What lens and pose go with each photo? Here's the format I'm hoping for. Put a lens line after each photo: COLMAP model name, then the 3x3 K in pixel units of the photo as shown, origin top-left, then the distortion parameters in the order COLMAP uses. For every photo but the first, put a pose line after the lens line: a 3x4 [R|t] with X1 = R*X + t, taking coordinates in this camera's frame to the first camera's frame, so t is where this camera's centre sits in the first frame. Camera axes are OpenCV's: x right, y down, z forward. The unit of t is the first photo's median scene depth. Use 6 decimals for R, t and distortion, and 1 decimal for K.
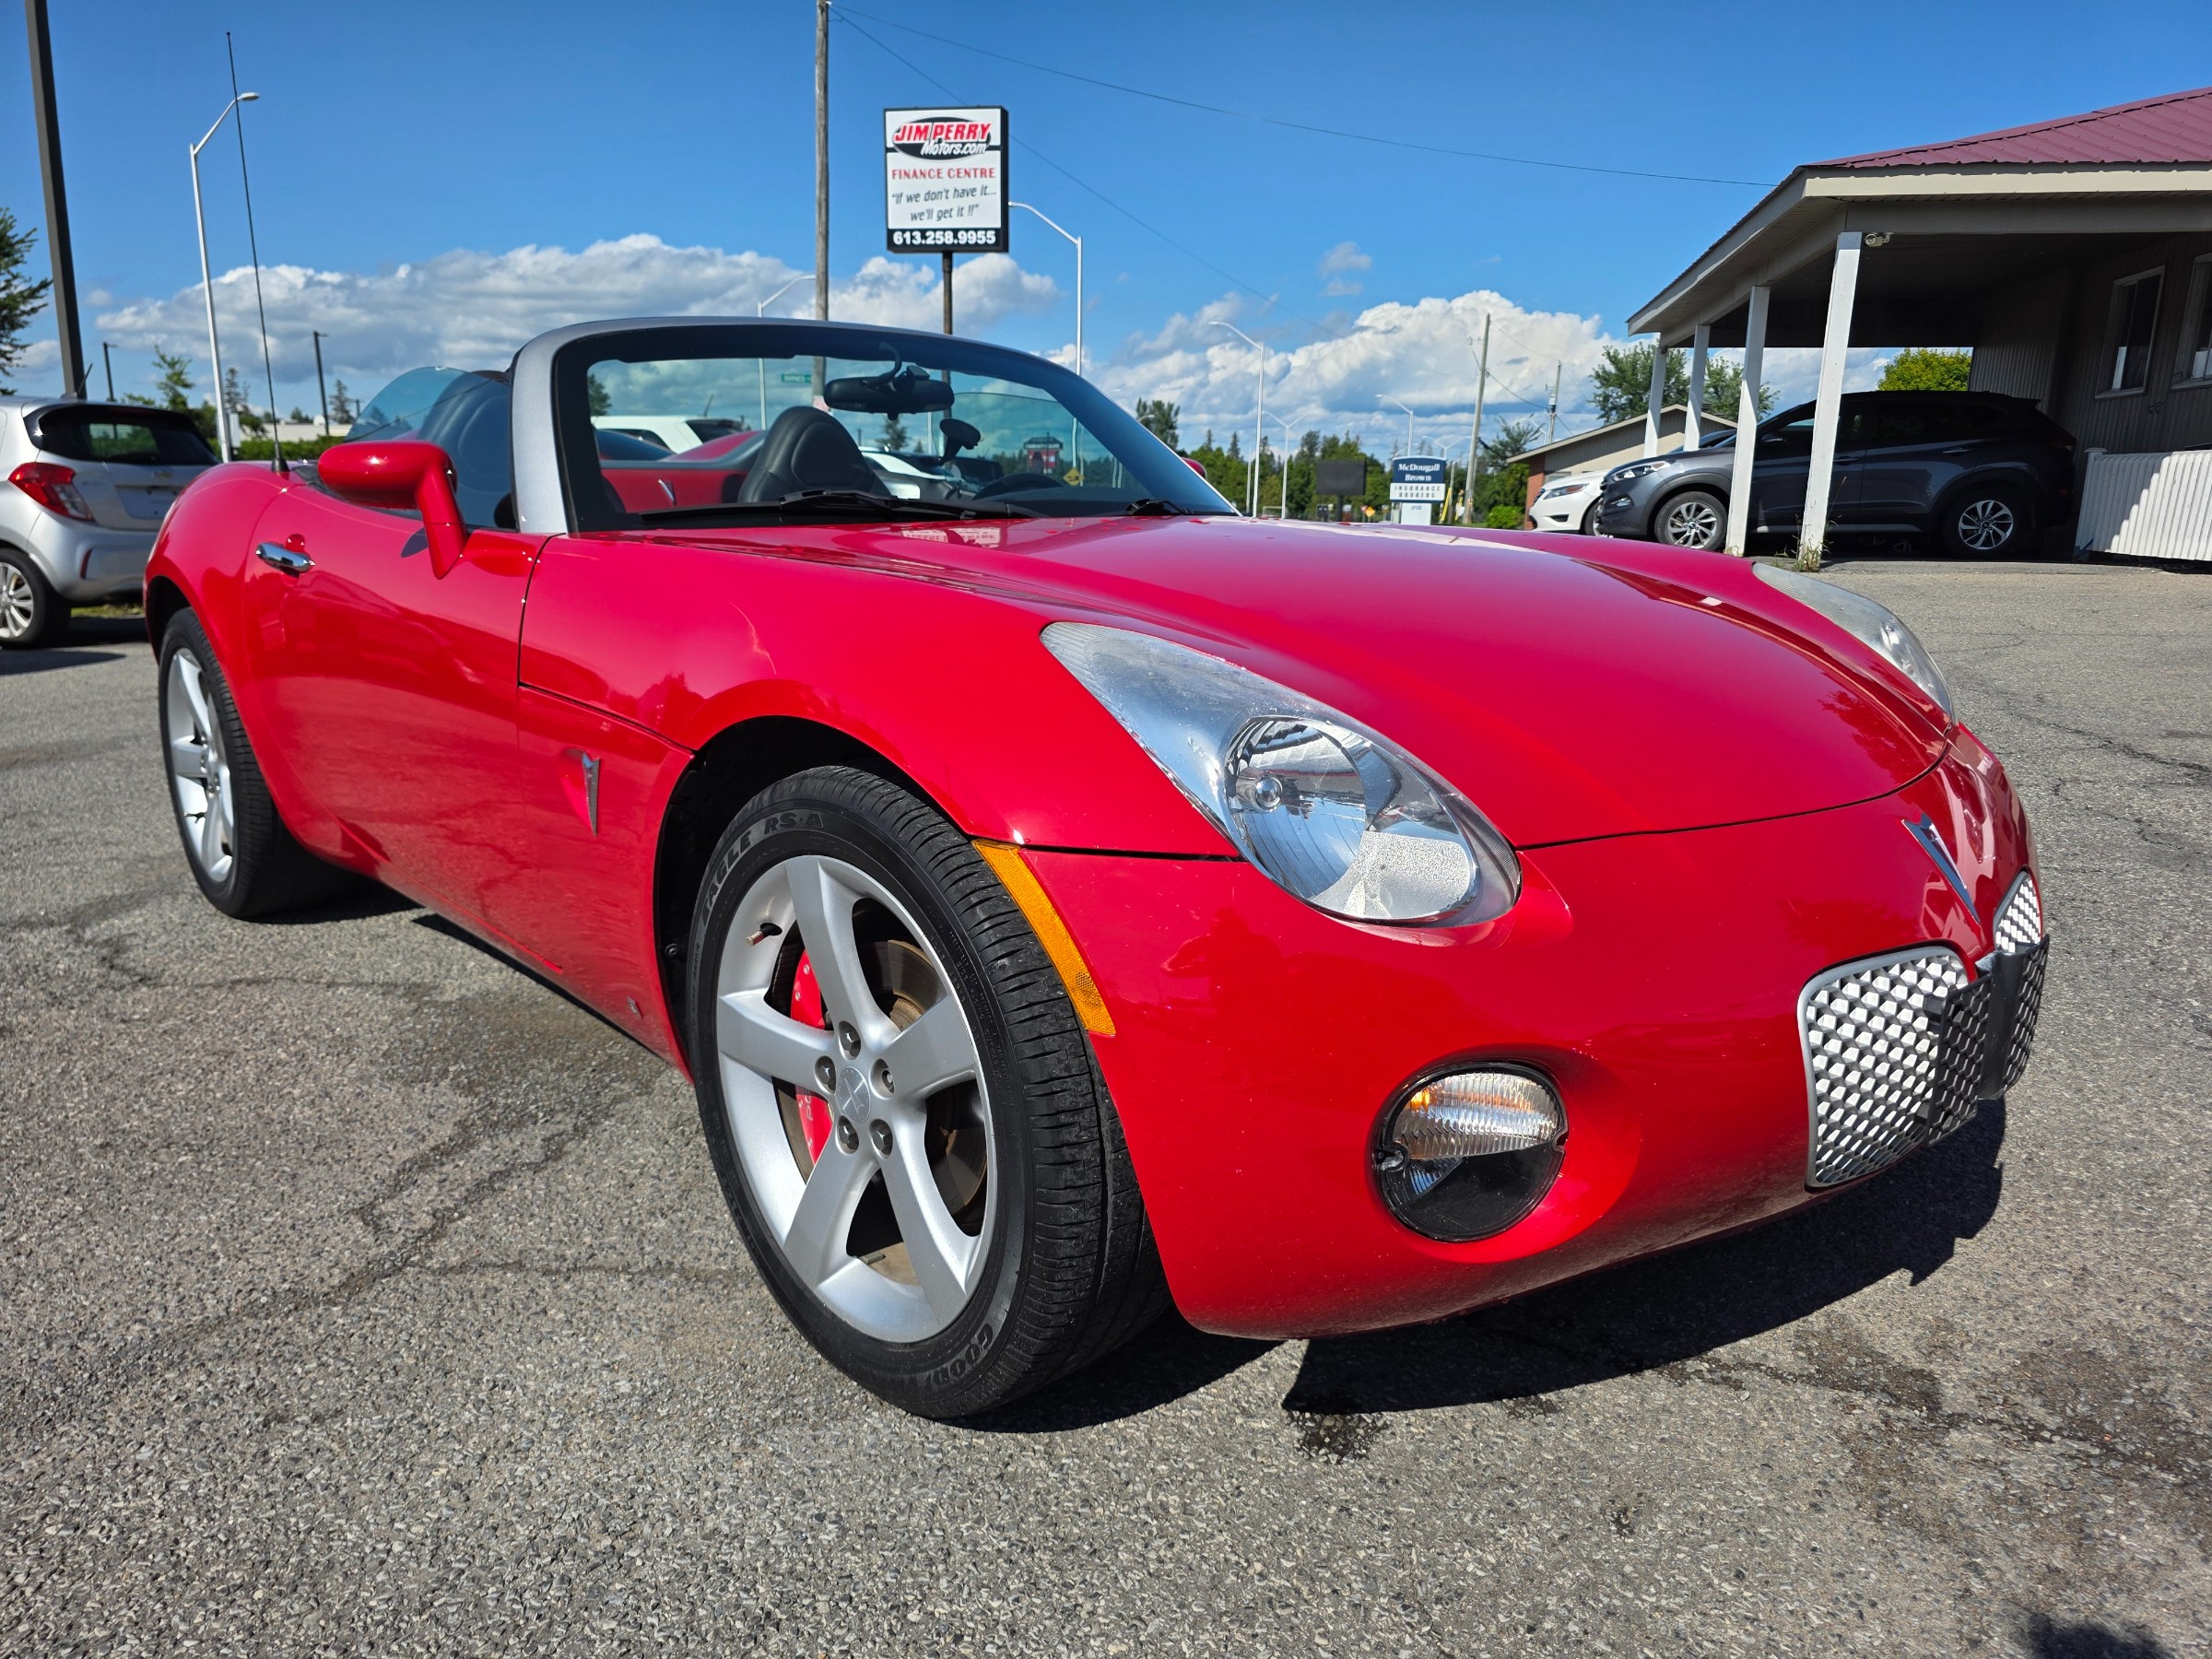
lens RADIAL K [[1475.0, 0, 1106.0], [0, 1475.0, 829.5], [0, 0, 1]] dist [0.036259, -0.024844]
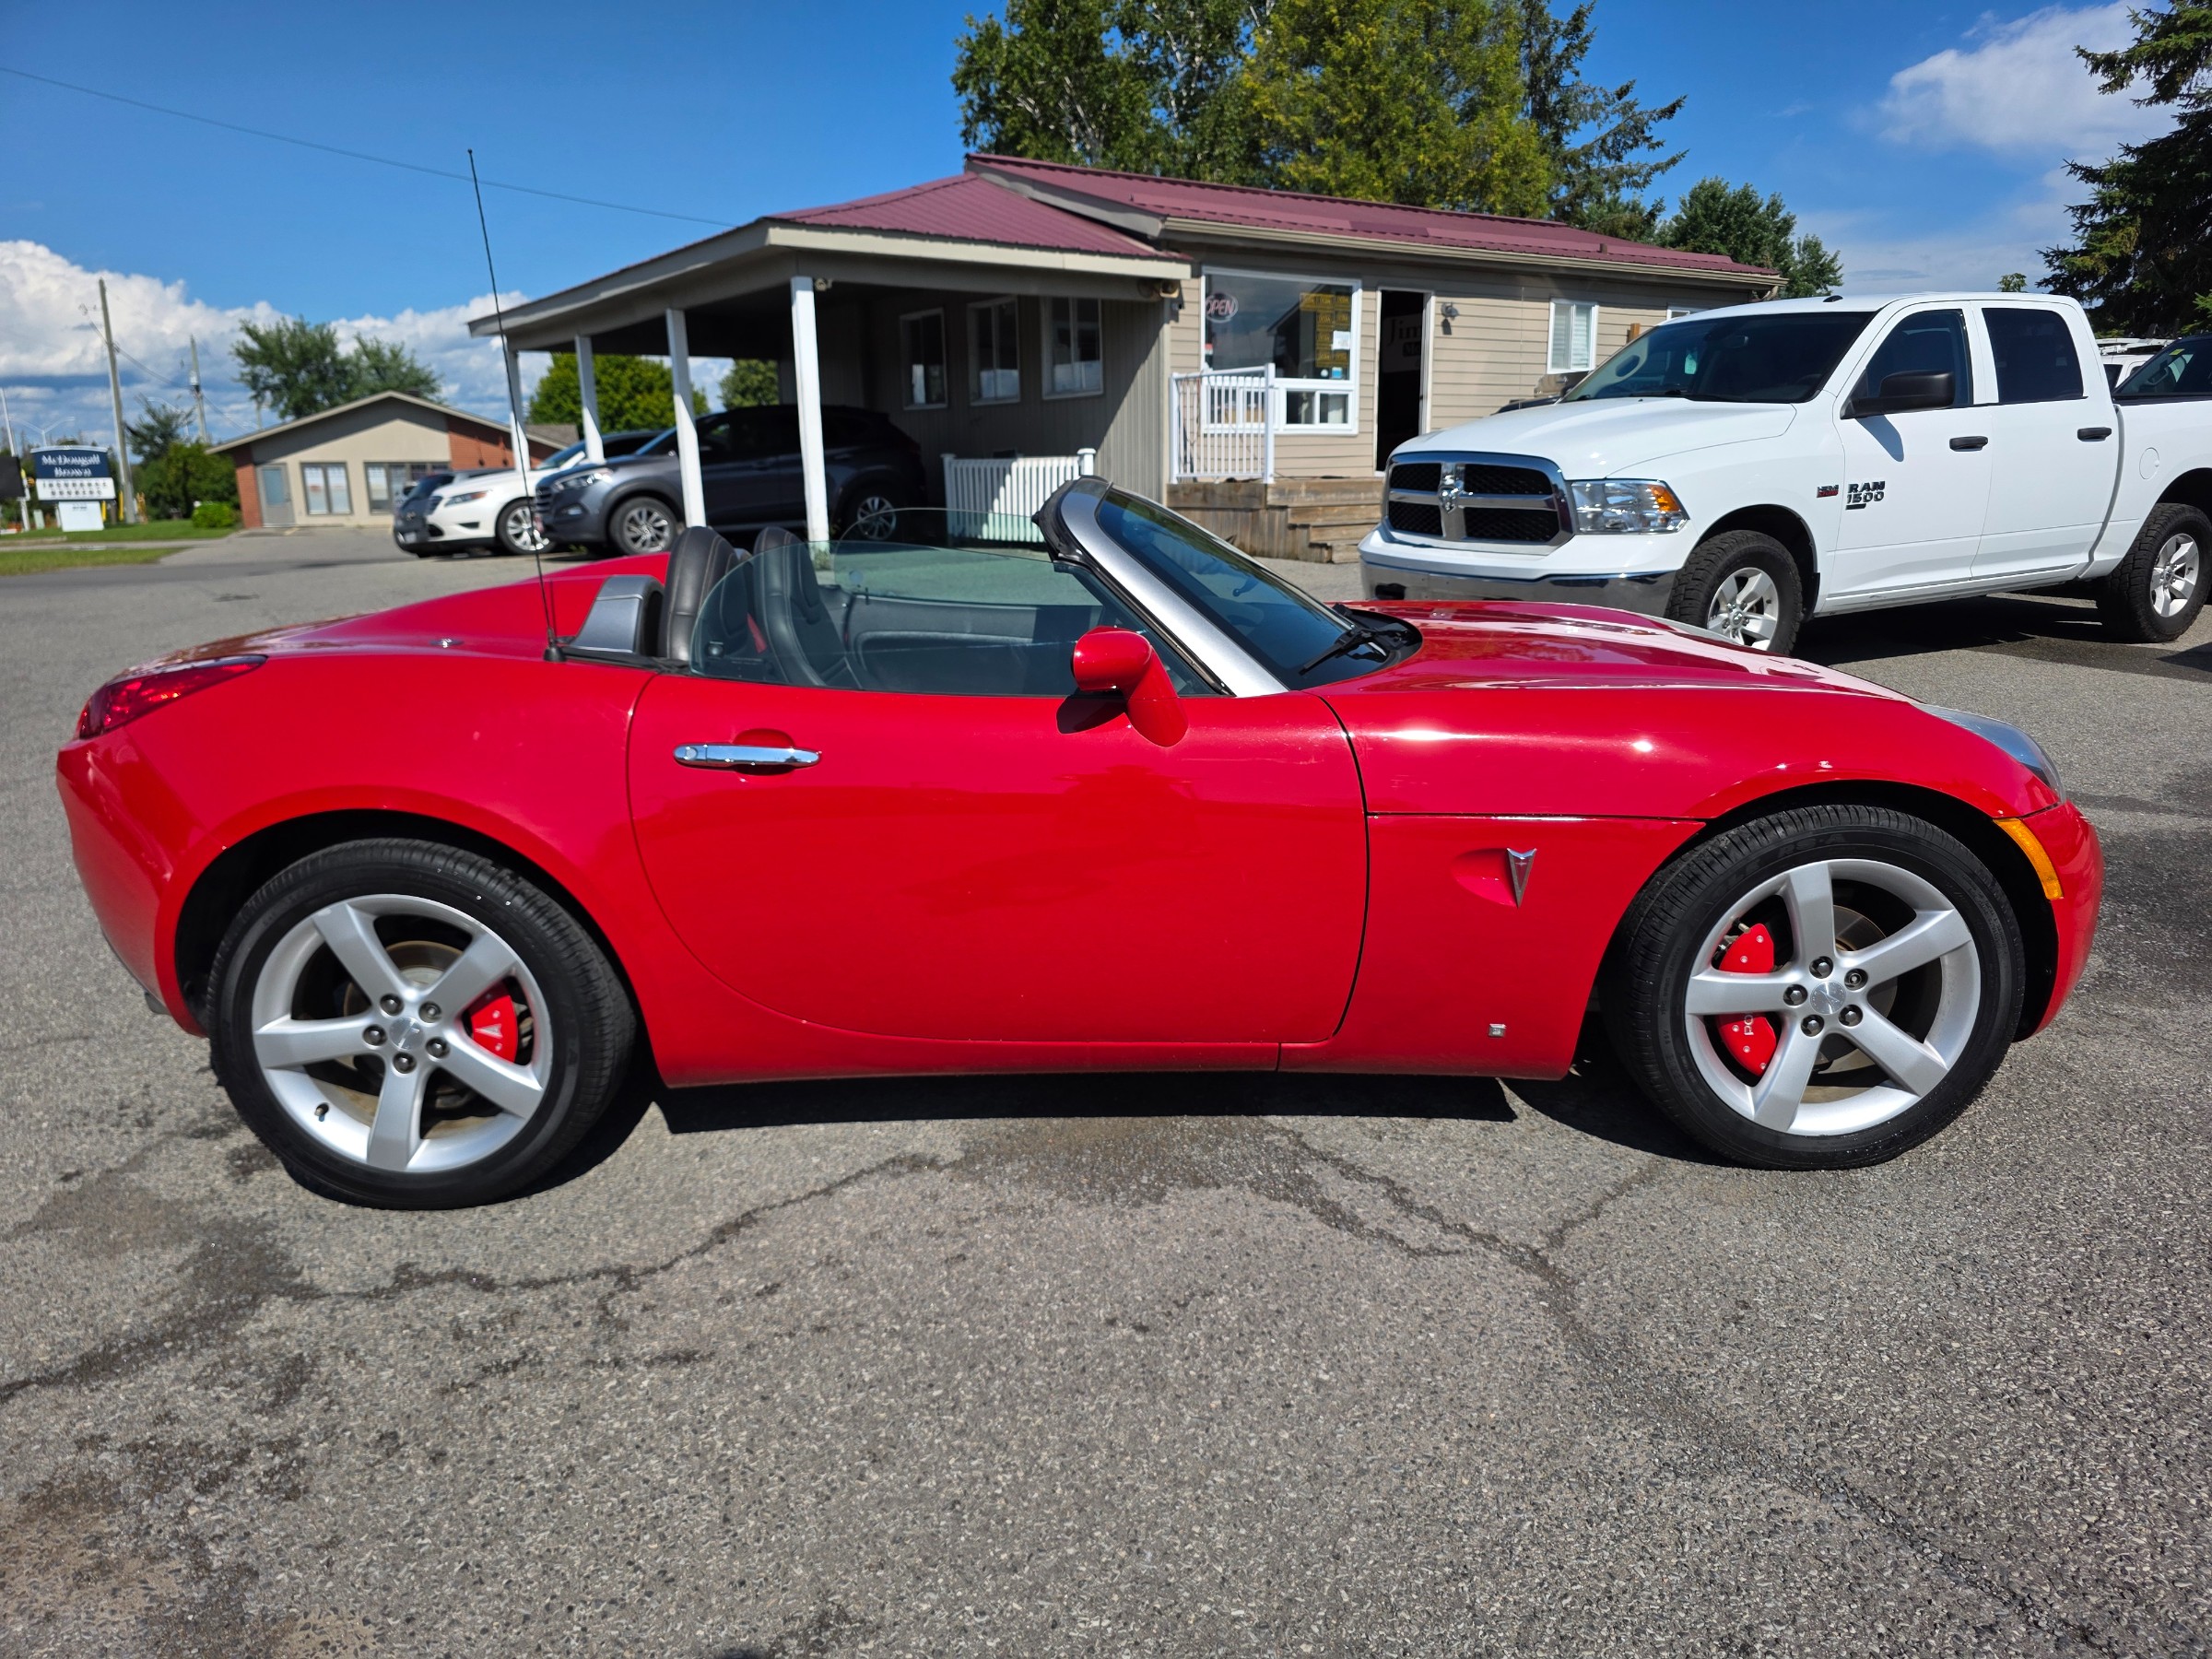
lens RADIAL K [[1475.0, 0, 1106.0], [0, 1475.0, 829.5], [0, 0, 1]] dist [0.036259, -0.024844]
pose [[0.688155, -0.201176, 0.697116, -0.161821], [0.193900, 0.976839, 0.090492, -0.027361], [-0.699175, 0.072899, 0.711224, 0.031316]]
